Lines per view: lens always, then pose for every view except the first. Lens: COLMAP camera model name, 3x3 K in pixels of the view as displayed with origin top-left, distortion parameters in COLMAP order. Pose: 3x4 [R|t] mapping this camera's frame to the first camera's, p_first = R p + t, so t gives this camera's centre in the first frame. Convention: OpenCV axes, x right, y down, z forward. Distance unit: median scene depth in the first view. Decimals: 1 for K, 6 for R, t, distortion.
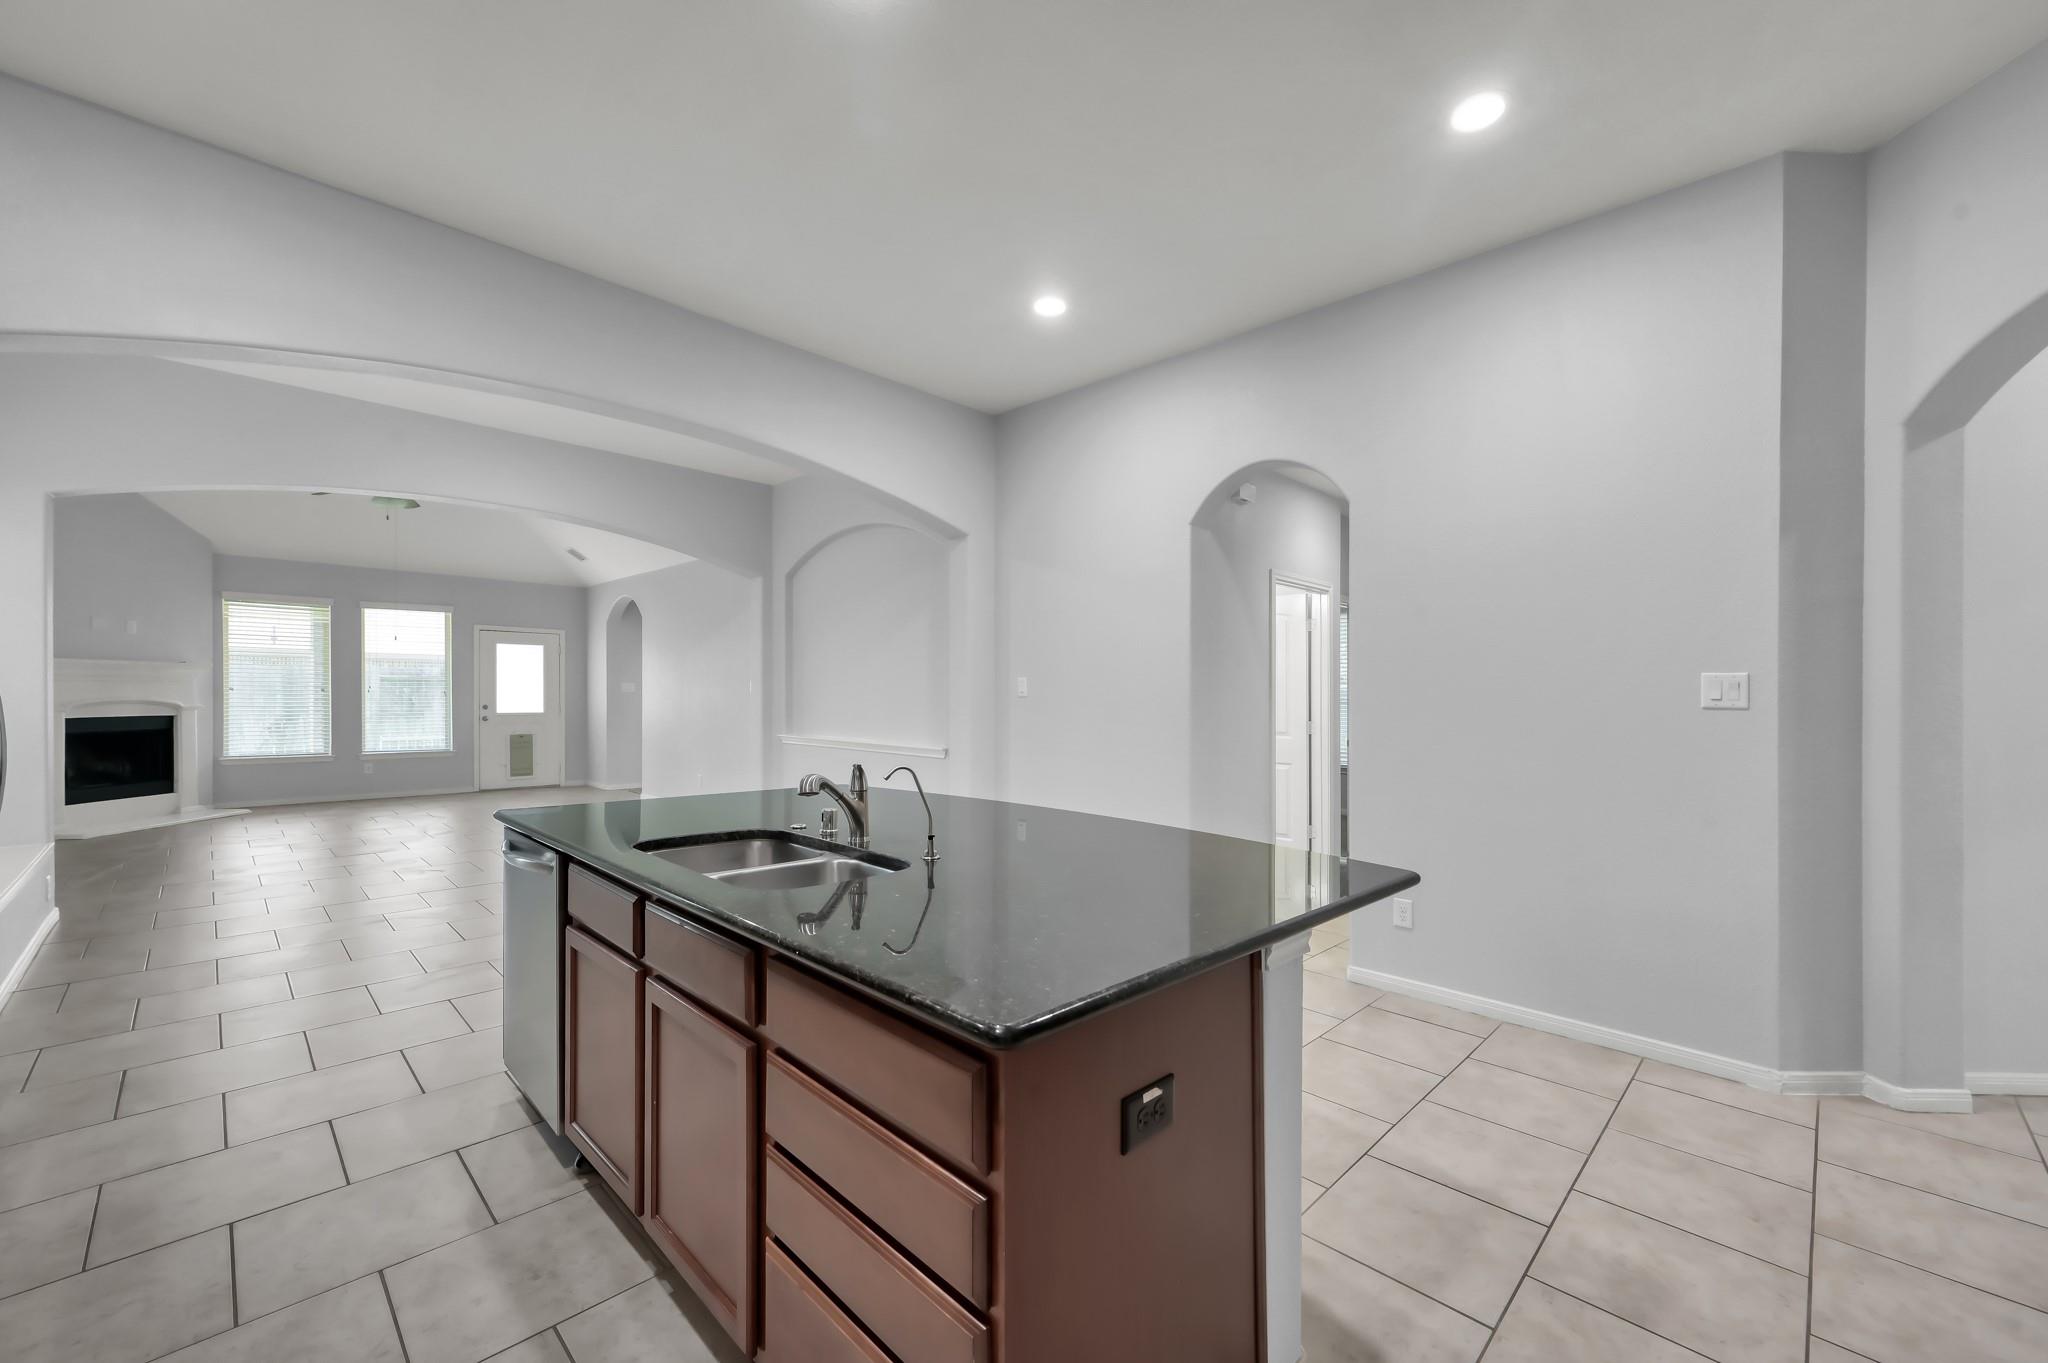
lens RADIAL K [[817.9, 0, 1019.1], [0, 817.9, 704.7], [0, 0, 1]] dist [0.005287, -0.000156]
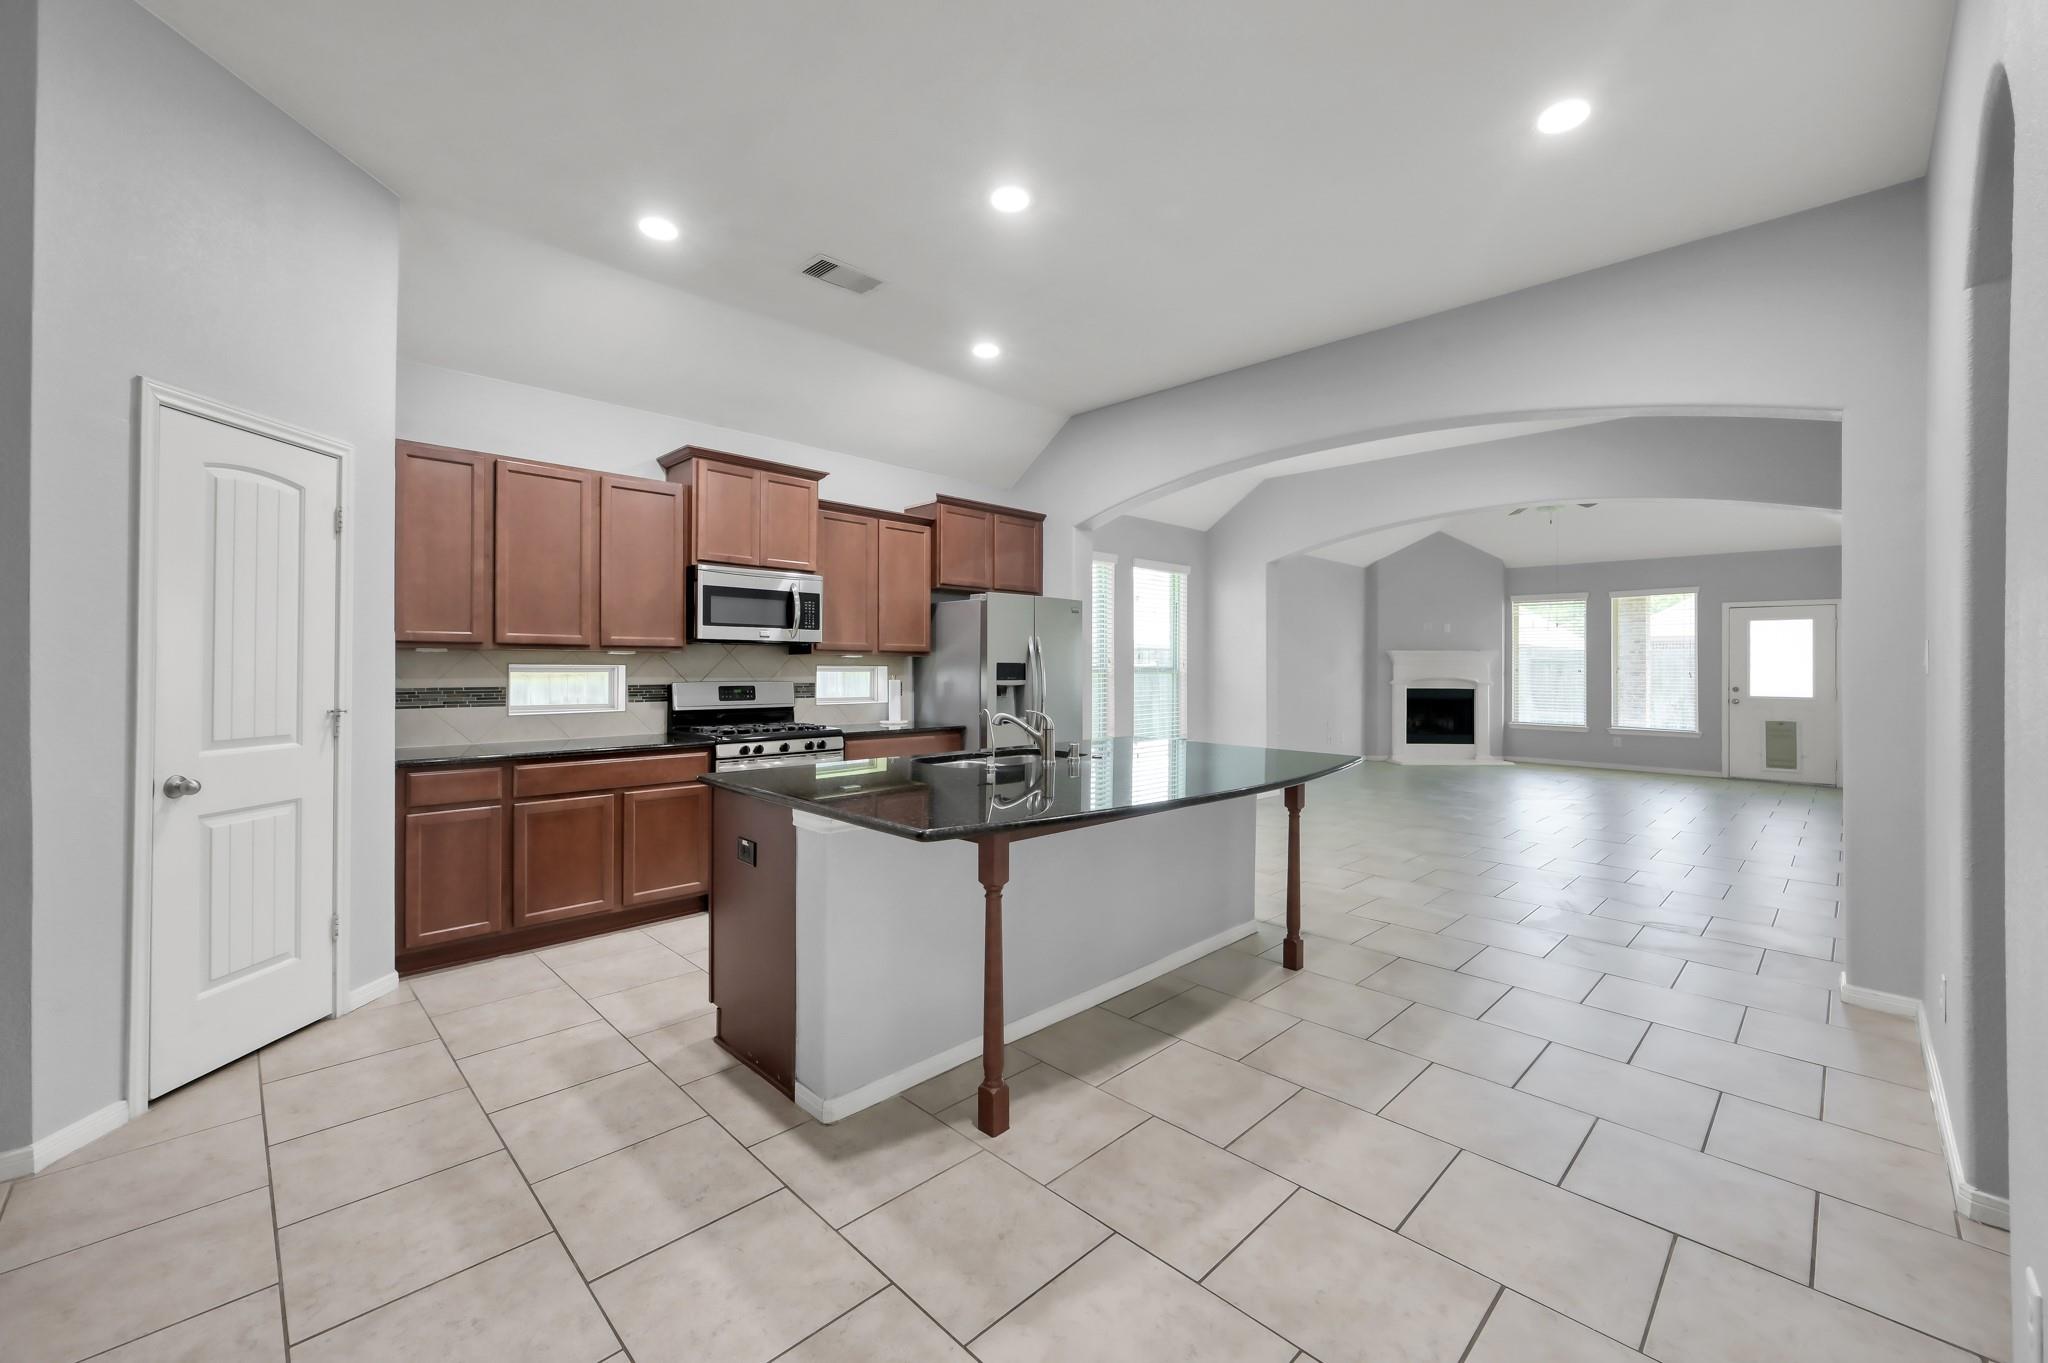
lens RADIAL K [[817.9, 0, 1044.4], [0, 817.9, 667.4], [0, 0, 1]] dist [0.005287, -0.000156]
pose [[0.007492, -0.004879, -0.999960, 0.303989], [-0.020830, 0.999770, -0.005034, -0.001145], [0.999755, 0.020867, 0.007388, 0.224929]]
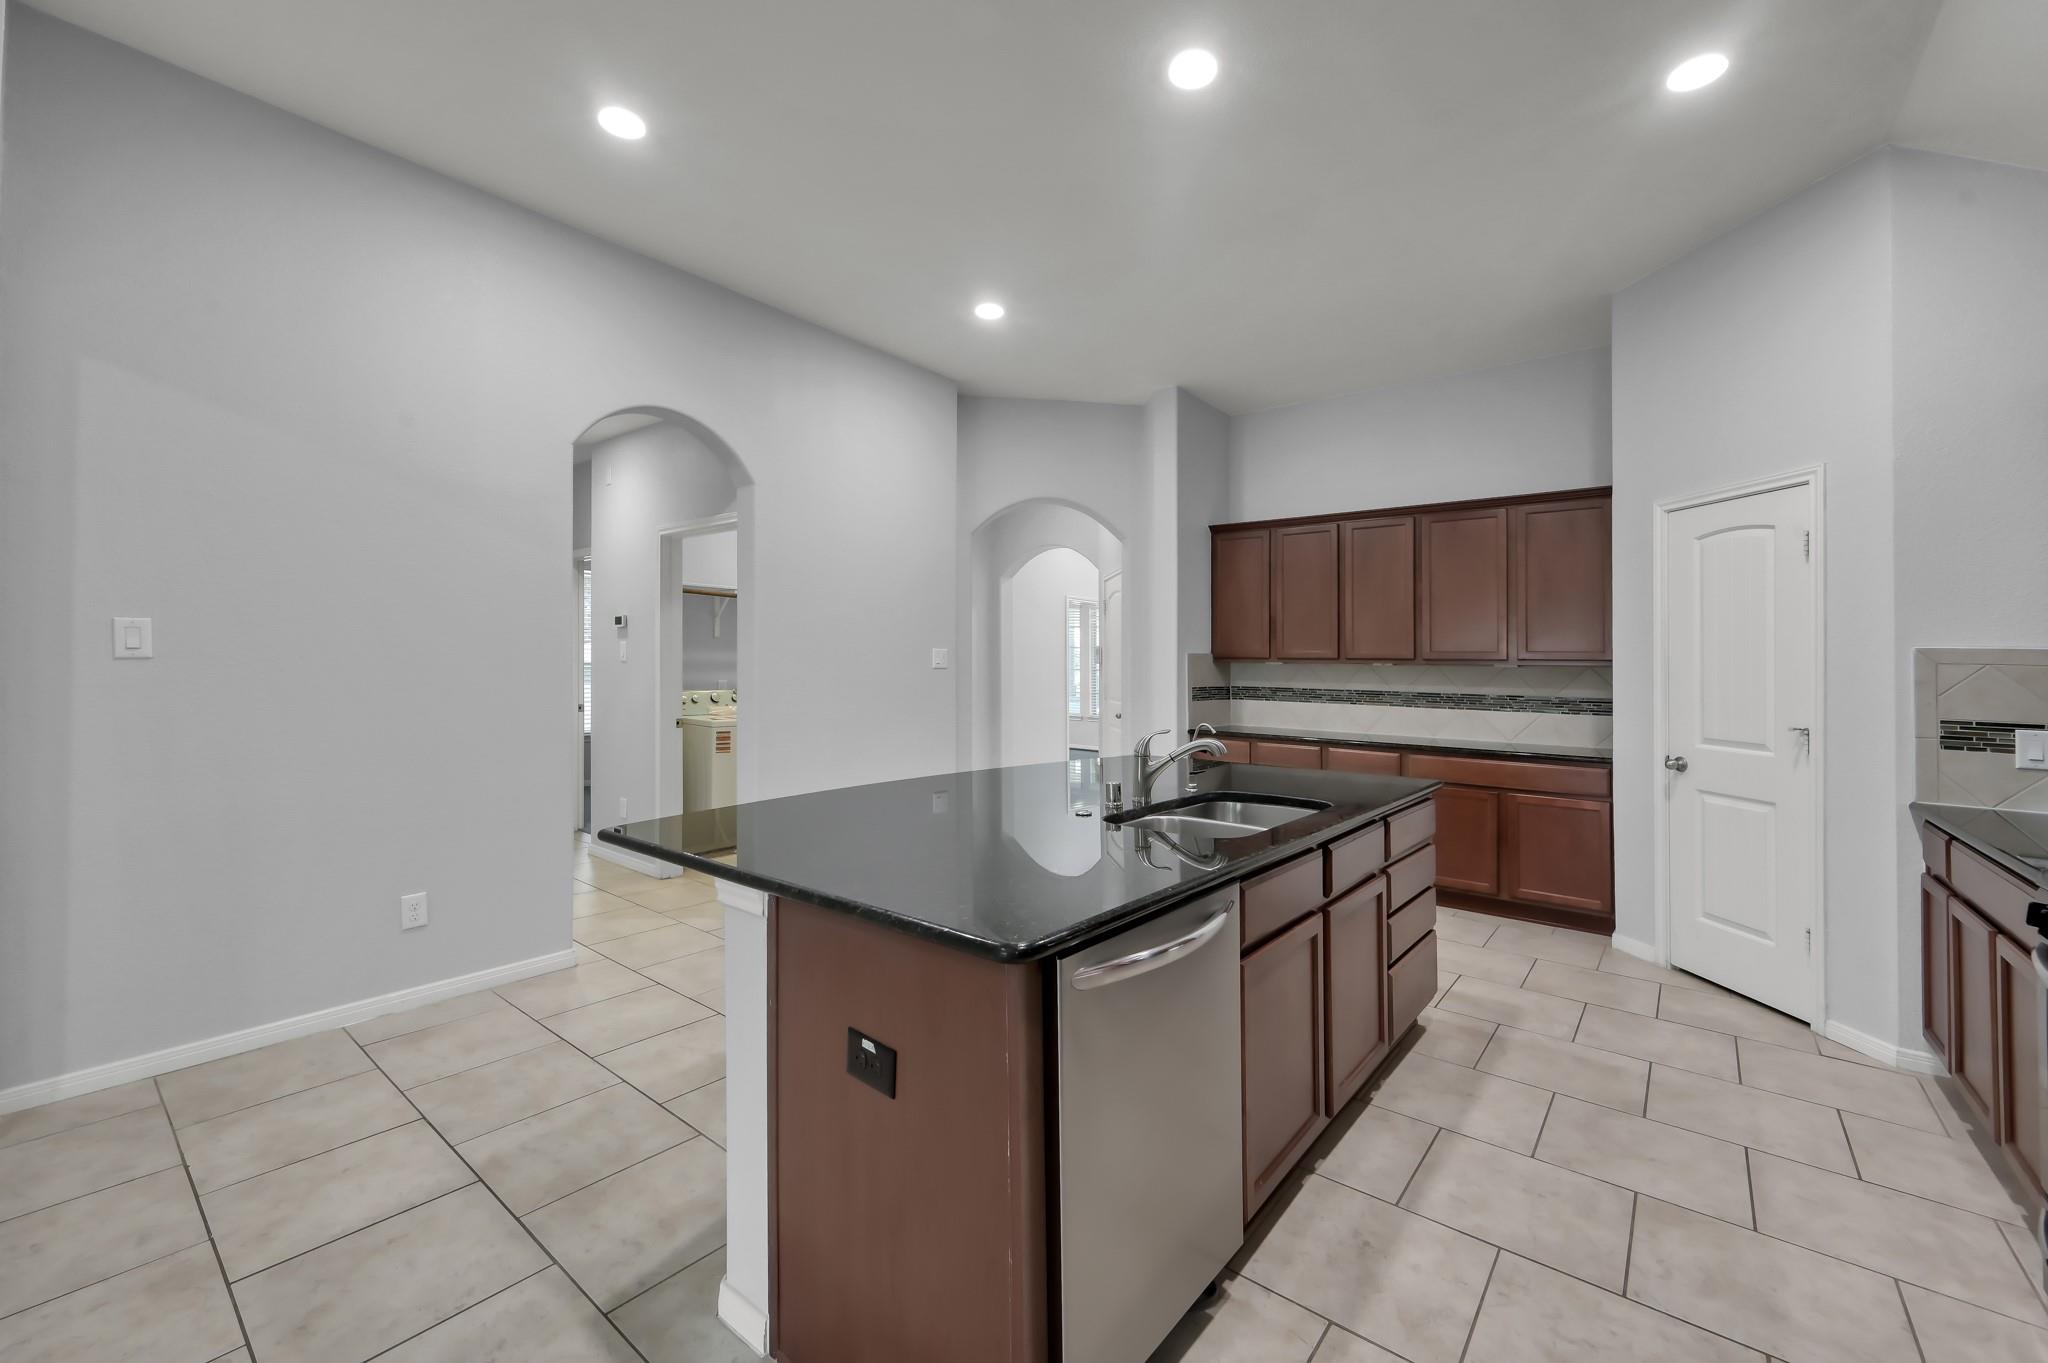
lens RADIAL K [[817.9, 0, 1059.2], [0, 817.9, 661.5], [0, 0, 1]] dist [0.005287, -0.000156]
pose [[-0.129105, -0.003068, 0.991626, -0.300491], [-0.002303, 0.999993, 0.002794, -0.007260], [-0.991628, -0.001923, -0.129111, 0.292501]]
